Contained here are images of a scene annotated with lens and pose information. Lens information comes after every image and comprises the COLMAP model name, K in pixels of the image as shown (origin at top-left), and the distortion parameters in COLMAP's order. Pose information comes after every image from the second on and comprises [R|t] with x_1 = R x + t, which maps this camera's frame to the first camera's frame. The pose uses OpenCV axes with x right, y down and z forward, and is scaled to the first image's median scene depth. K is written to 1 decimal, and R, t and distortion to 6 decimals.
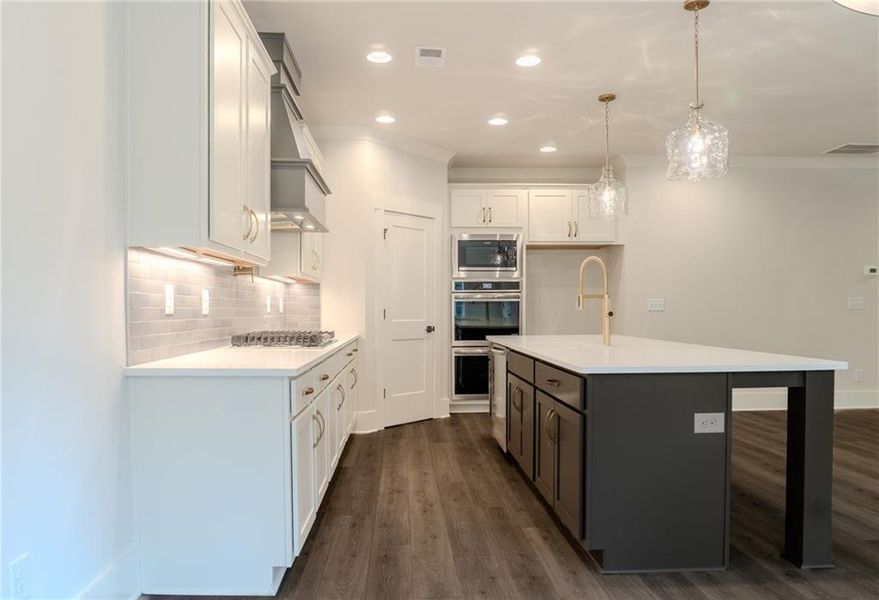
lens RADIAL K [[616.6, 0, 436.7], [0, 616.6, 322.1], [0, 0, 1]] dist [-0.000337, -0.000127]
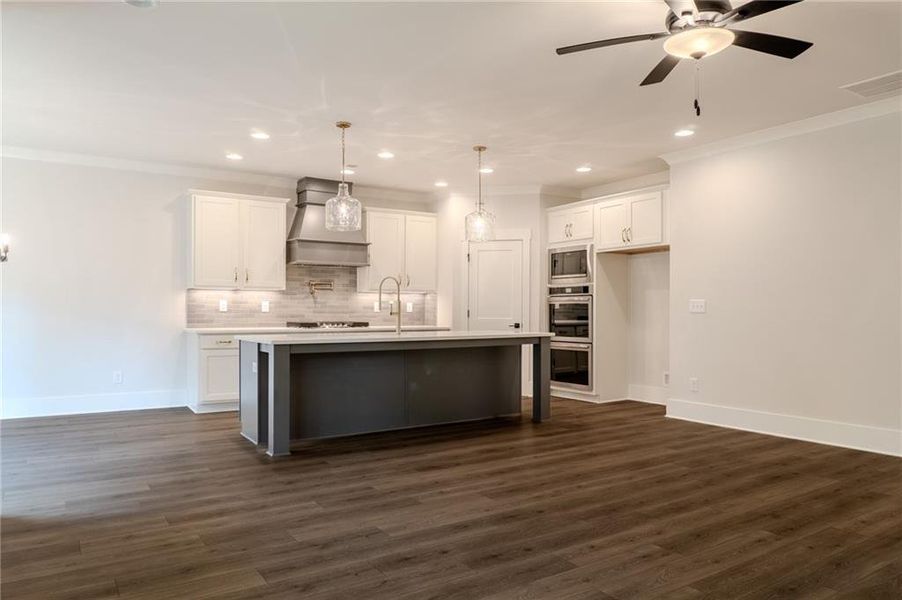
lens RADIAL K [[615.9, 0, 451.0], [0, 615.9, 300.0], [0, 0, 1]] dist [-0.013681, -0.003270]
pose [[0.501071, -0.011028, -0.865336, 0.991789], [-0.020456, 0.999489, -0.024582, -0.007159], [0.865164, 0.030018, 0.500589, 0.219213]]
